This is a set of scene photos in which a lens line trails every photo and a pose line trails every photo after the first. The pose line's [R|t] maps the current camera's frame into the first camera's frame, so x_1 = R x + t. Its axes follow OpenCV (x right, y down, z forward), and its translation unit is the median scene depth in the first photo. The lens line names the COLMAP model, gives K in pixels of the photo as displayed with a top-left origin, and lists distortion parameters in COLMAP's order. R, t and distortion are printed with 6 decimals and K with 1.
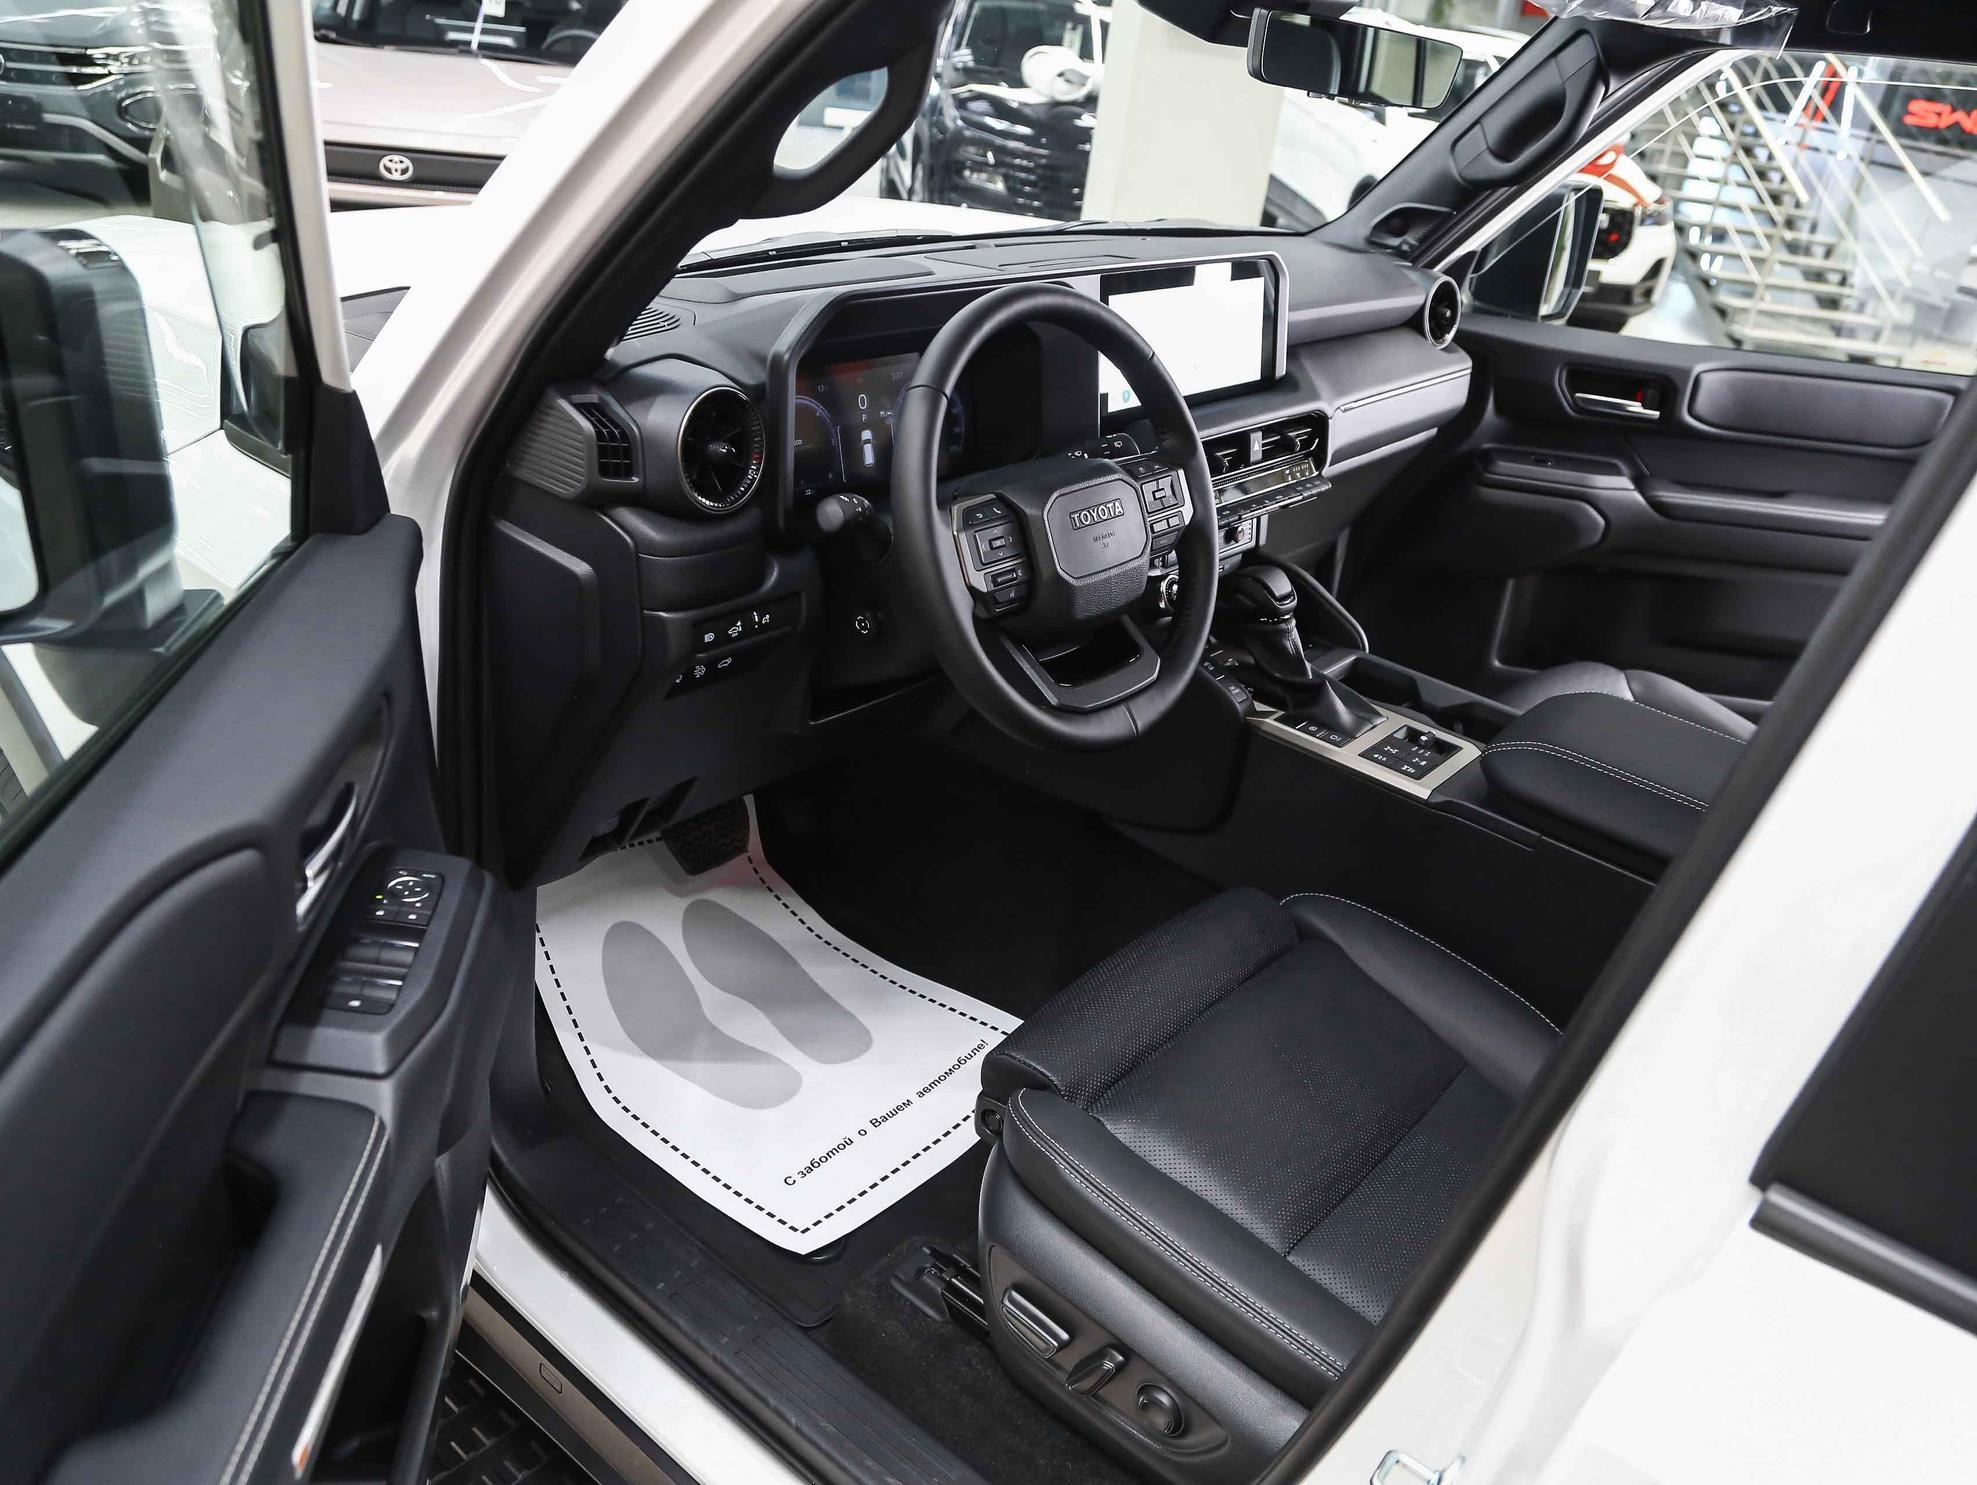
lens RADIAL K [[1499.8, 0, 988.5], [0, 1499.8, 742.5], [0, 0, 1]] dist [-0.136002, 0.077208]
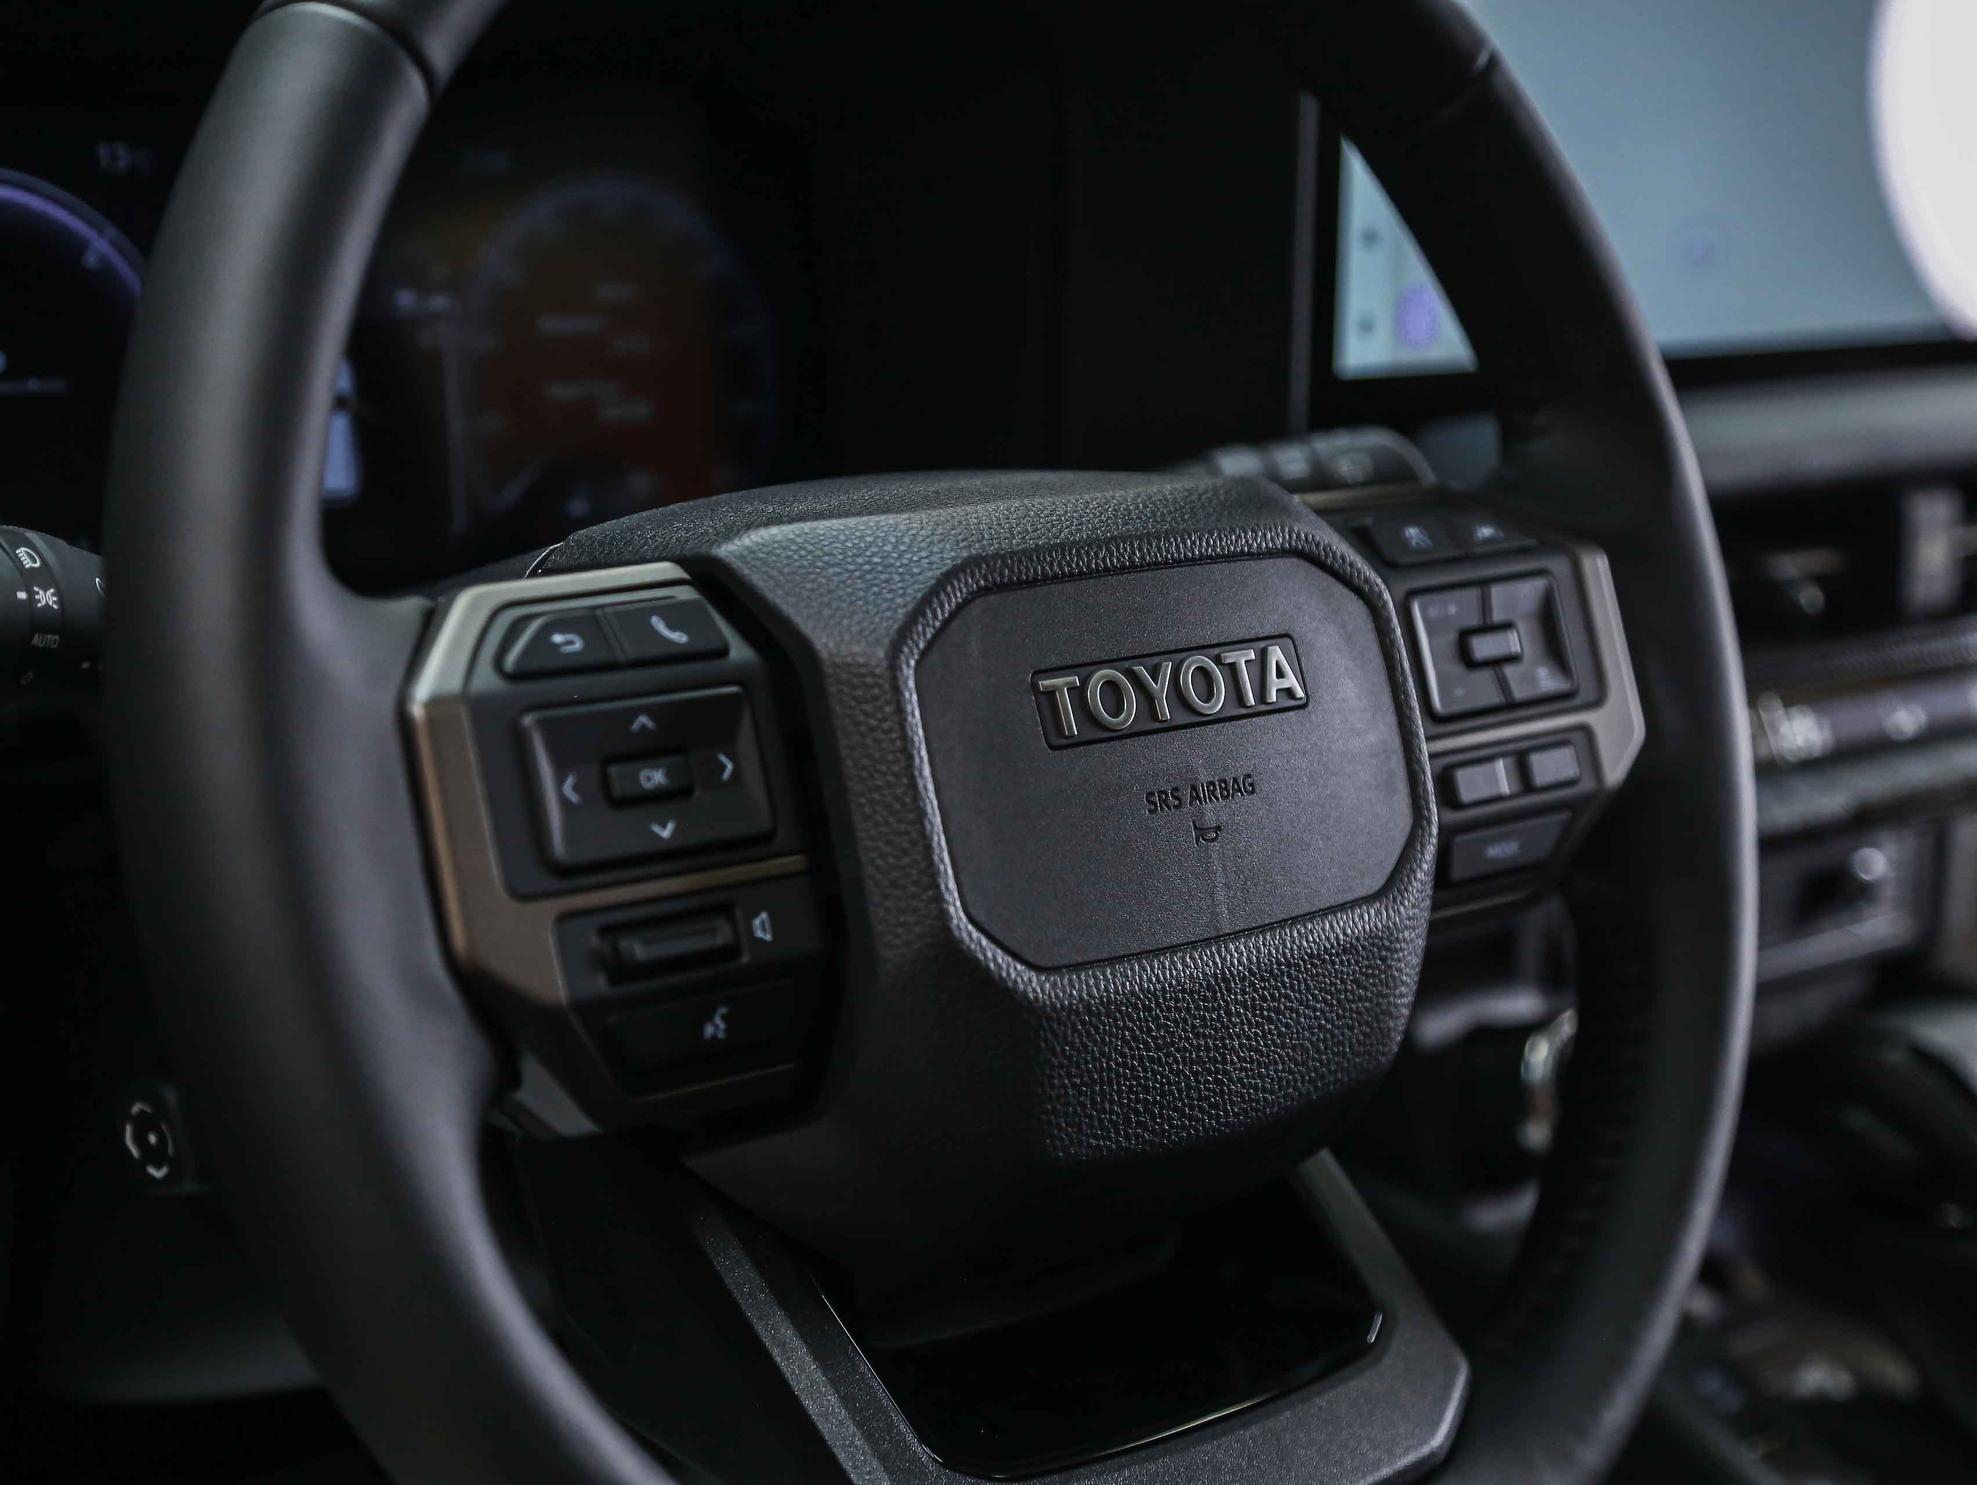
lens RADIAL K [[3600.0, 0, 988.5], [0, 3600.0, 742.5], [0, 0, 1]] dist [0.284889, 0.018872]
pose [[0.995949, 0.048755, -0.075550, 0.069927], [-0.062508, 0.979405, -0.191983, -0.033348], [0.064634, 0.195928, 0.978486, 0.387725]]
